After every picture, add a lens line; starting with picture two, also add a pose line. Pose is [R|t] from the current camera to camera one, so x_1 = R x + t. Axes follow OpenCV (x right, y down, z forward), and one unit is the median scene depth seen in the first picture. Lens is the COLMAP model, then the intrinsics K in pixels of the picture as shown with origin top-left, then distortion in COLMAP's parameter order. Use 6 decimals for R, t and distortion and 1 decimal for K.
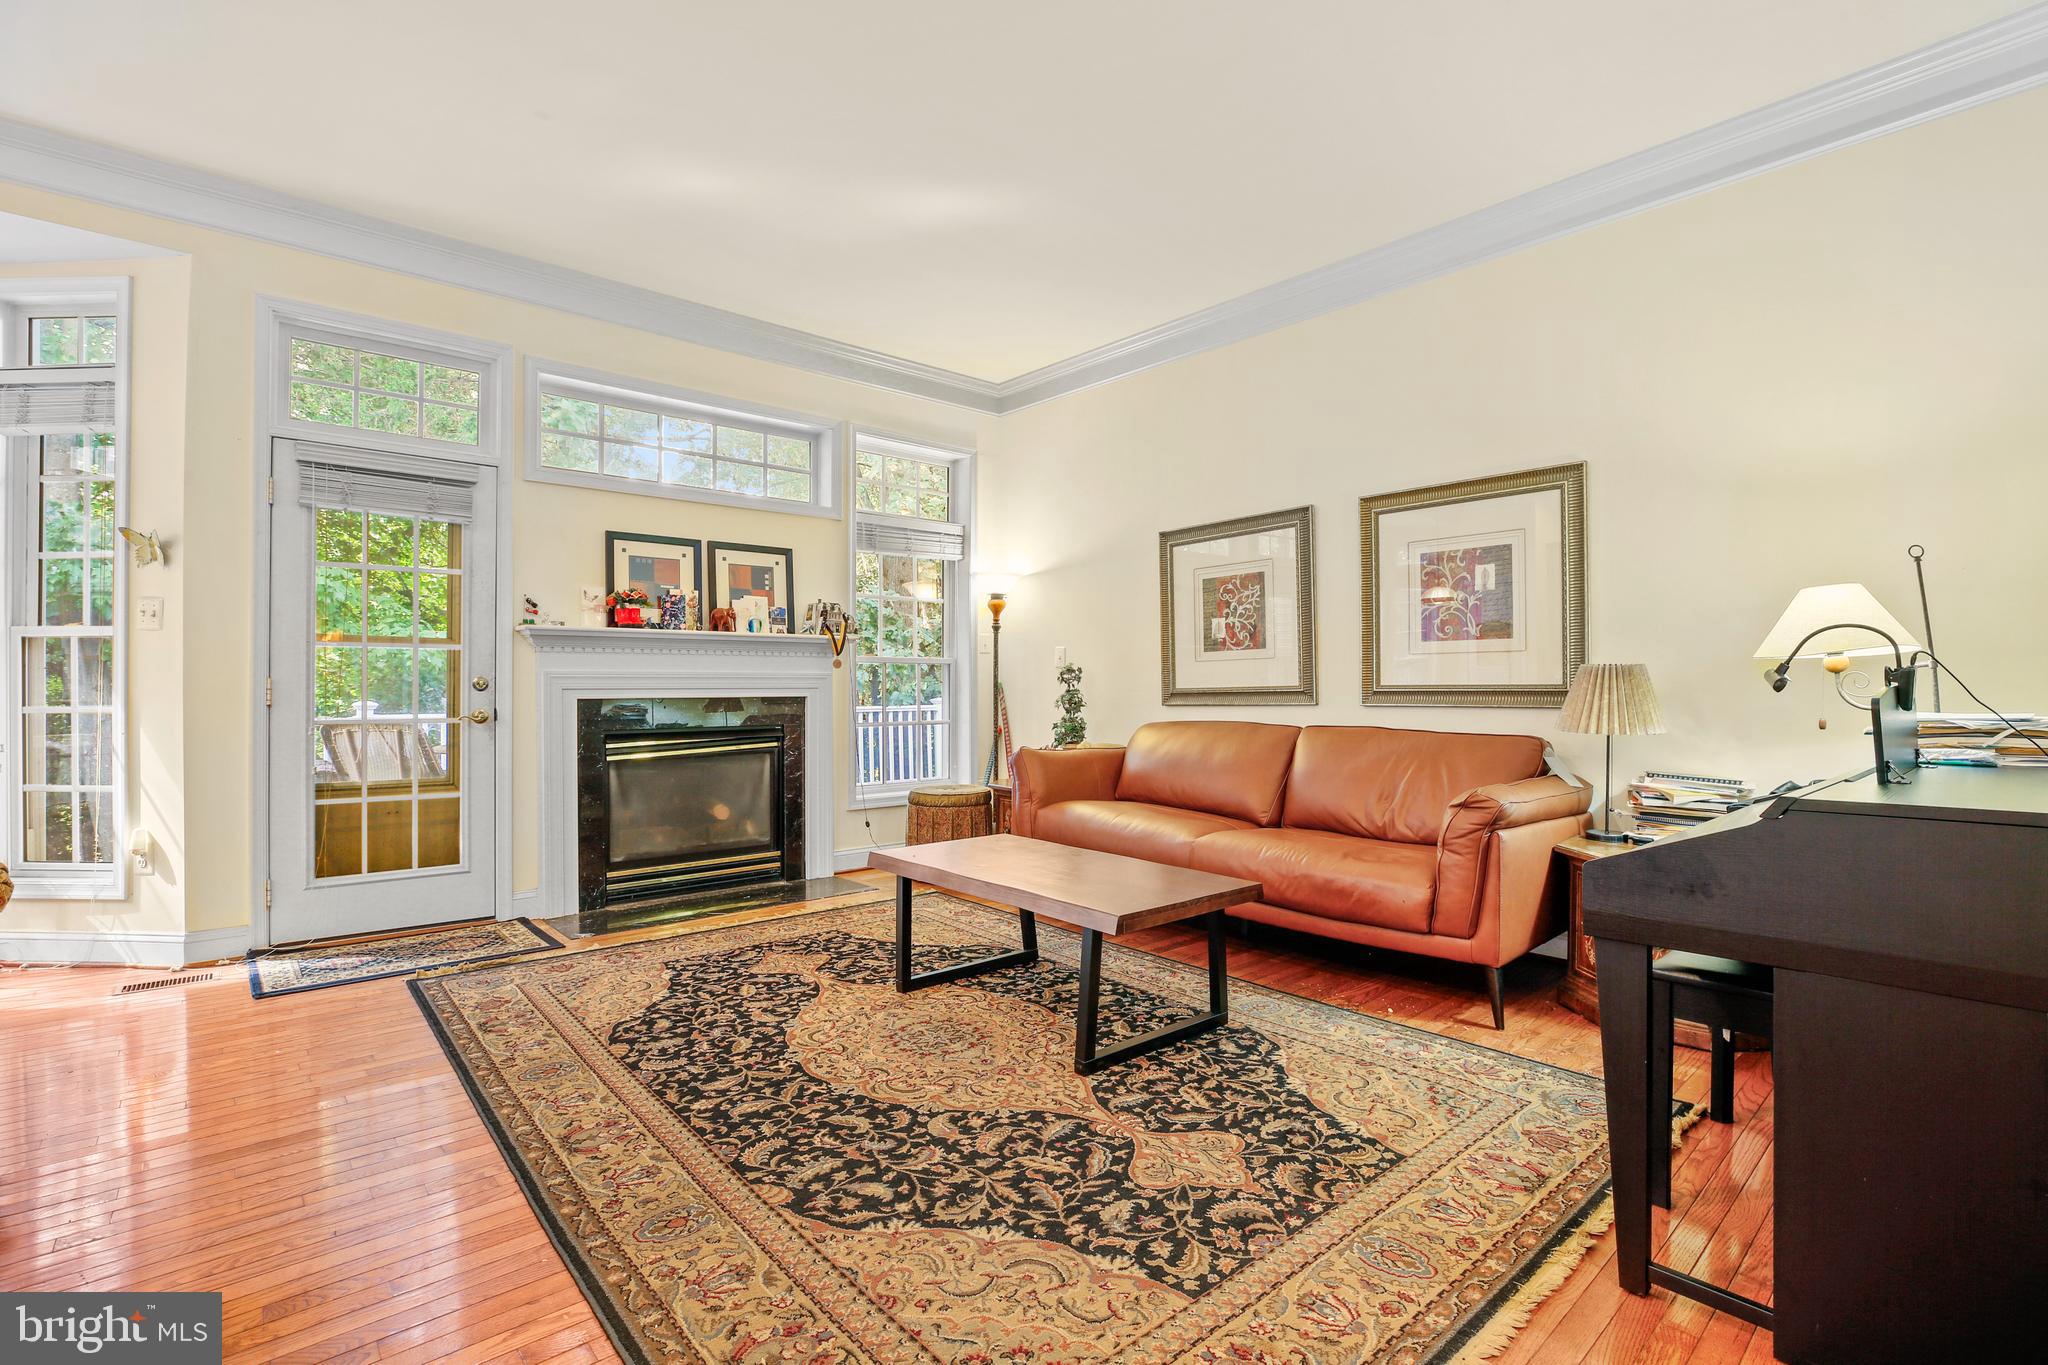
lens RADIAL K [[923.0, 0, 1019.2], [0, 923.0, 673.3], [0, 0, 1]] dist [-0.001856, -0.000209]
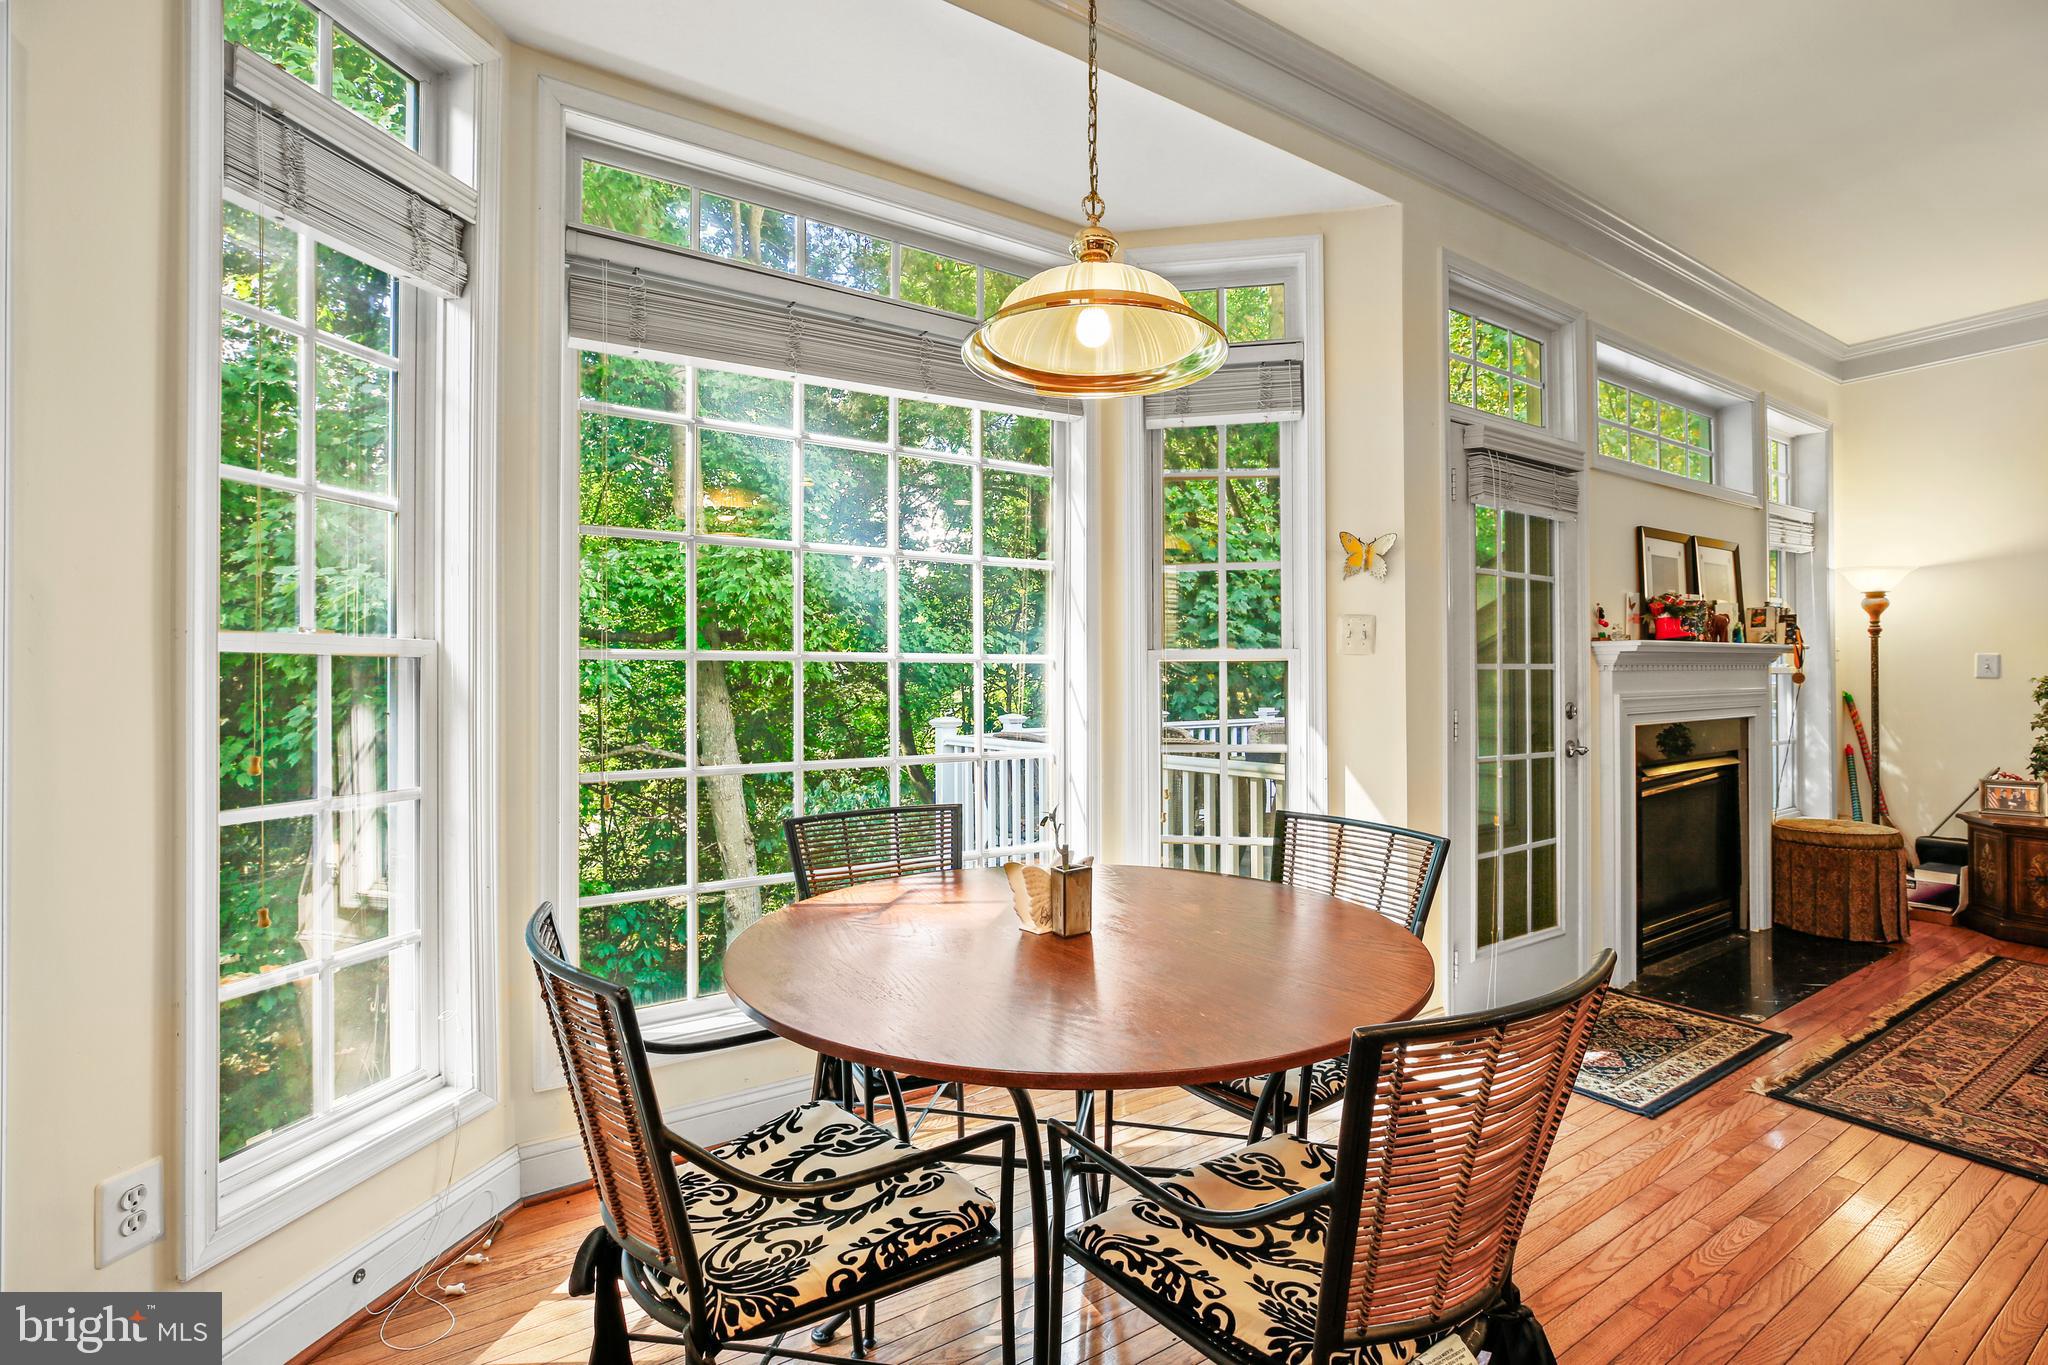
lens RADIAL K [[923.0, 0, 1019.2], [0, 923.0, 673.3], [0, 0, 1]] dist [-0.001856, -0.000209]
pose [[0.991821, -0.004993, -0.127540, -0.895815], [0.005636, 0.999973, 0.004679, -0.026516], [0.127513, -0.005359, 0.991822, 0.098814]]
